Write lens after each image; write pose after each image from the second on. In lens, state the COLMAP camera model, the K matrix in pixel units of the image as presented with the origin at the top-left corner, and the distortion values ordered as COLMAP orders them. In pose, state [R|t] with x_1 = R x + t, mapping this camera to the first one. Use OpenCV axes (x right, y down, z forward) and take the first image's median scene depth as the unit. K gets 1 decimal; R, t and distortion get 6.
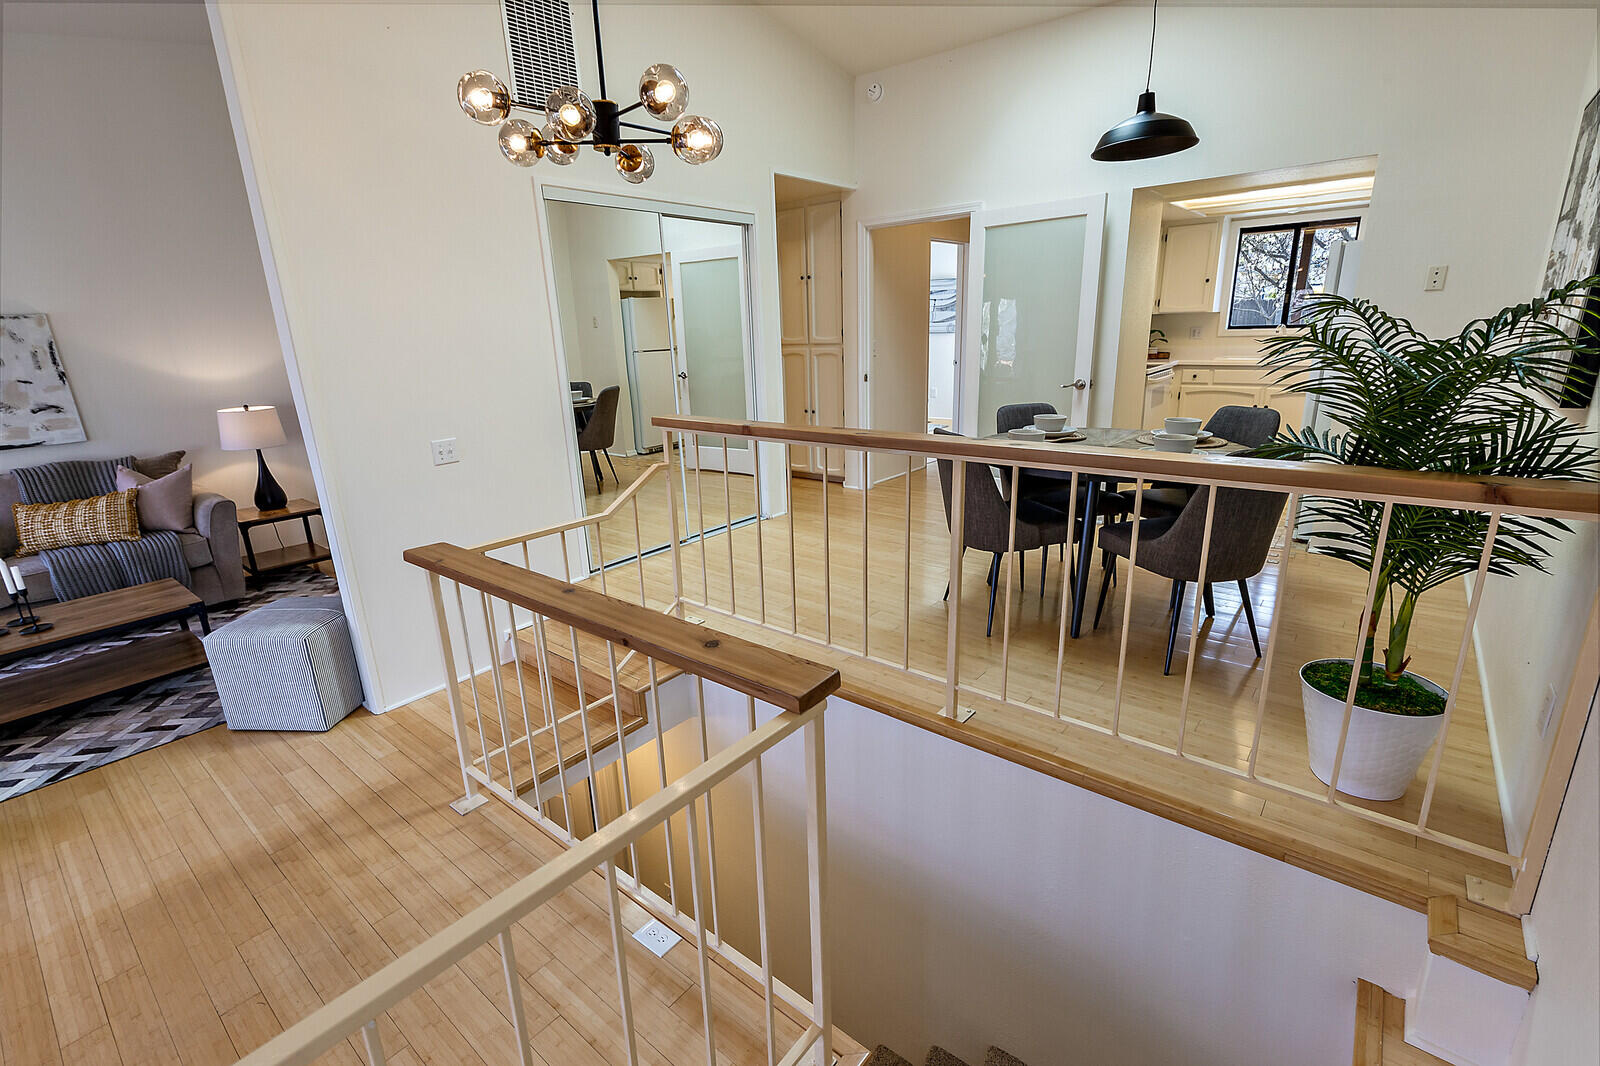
lens RADIAL K [[727.8, 0, 796.6], [0, 727.8, 538.9], [0, 0, 1]] dist [0.007671, -0.002673]
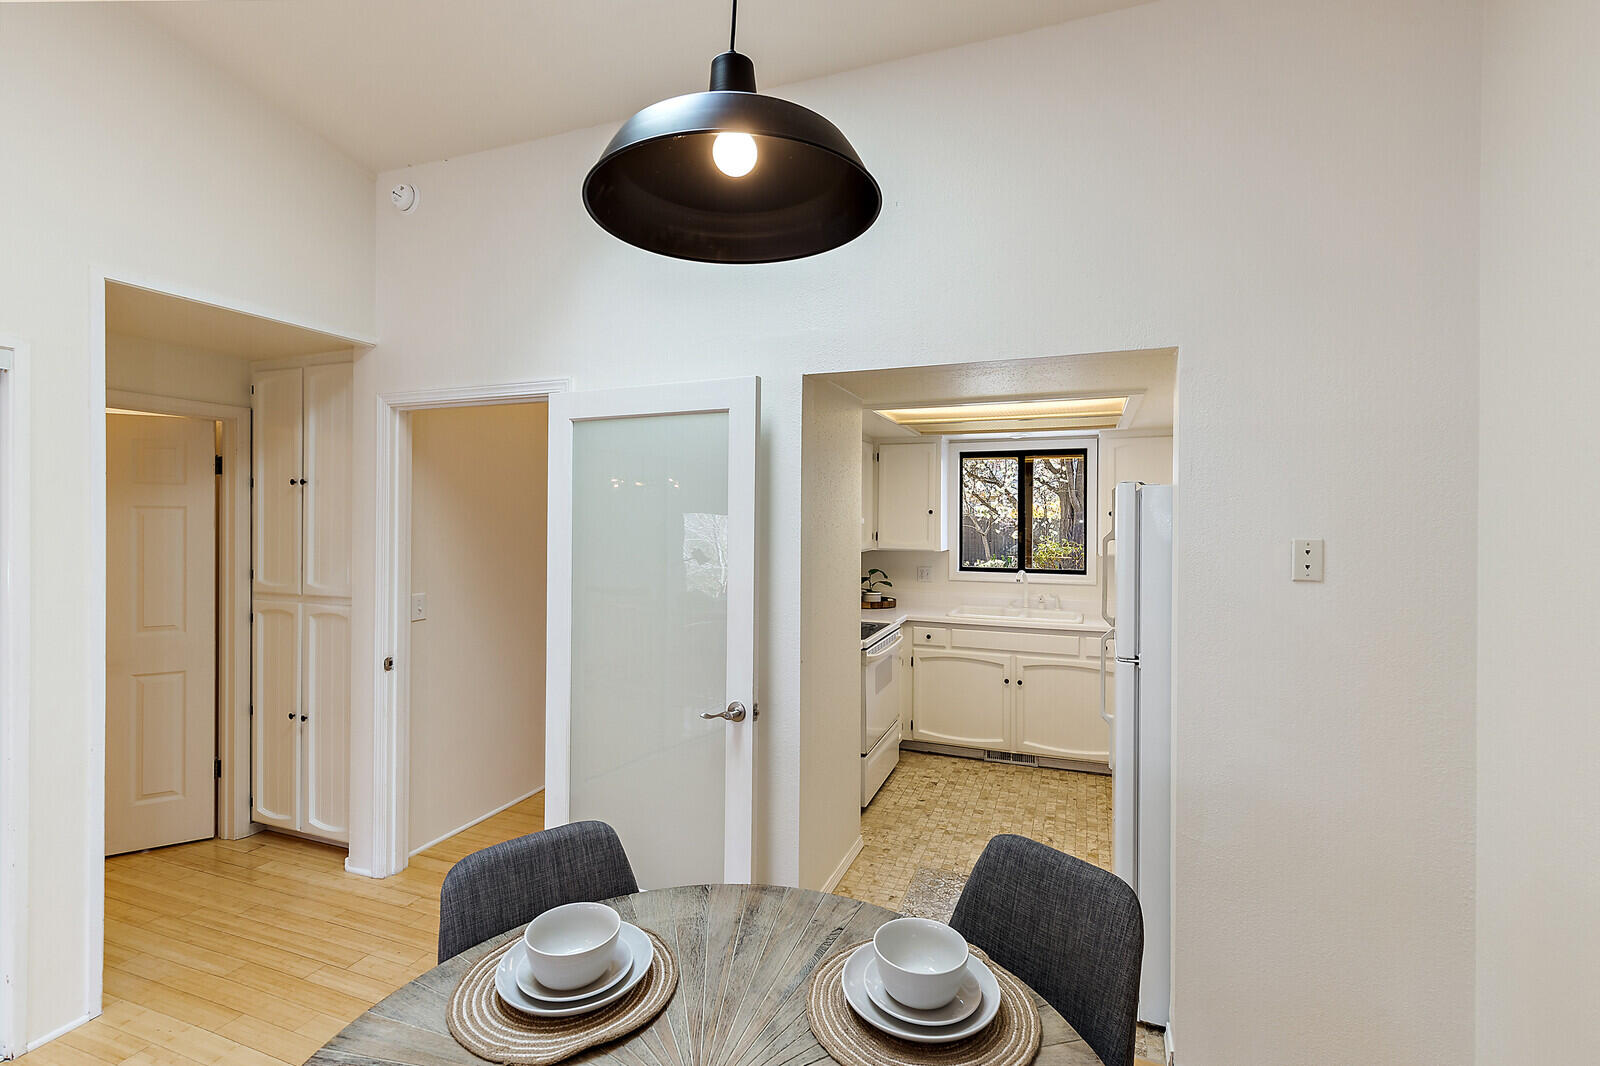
lens RADIAL K [[727.8, 0, 805.5], [0, 727.8, 526.2], [0, 0, 1]] dist [0.007671, -0.002673]
pose [[0.947093, 0.033109, 0.319246, 0.207031], [0.055166, 0.963071, -0.263537, -0.155637], [-0.316182, 0.267206, 0.910291, 0.371455]]
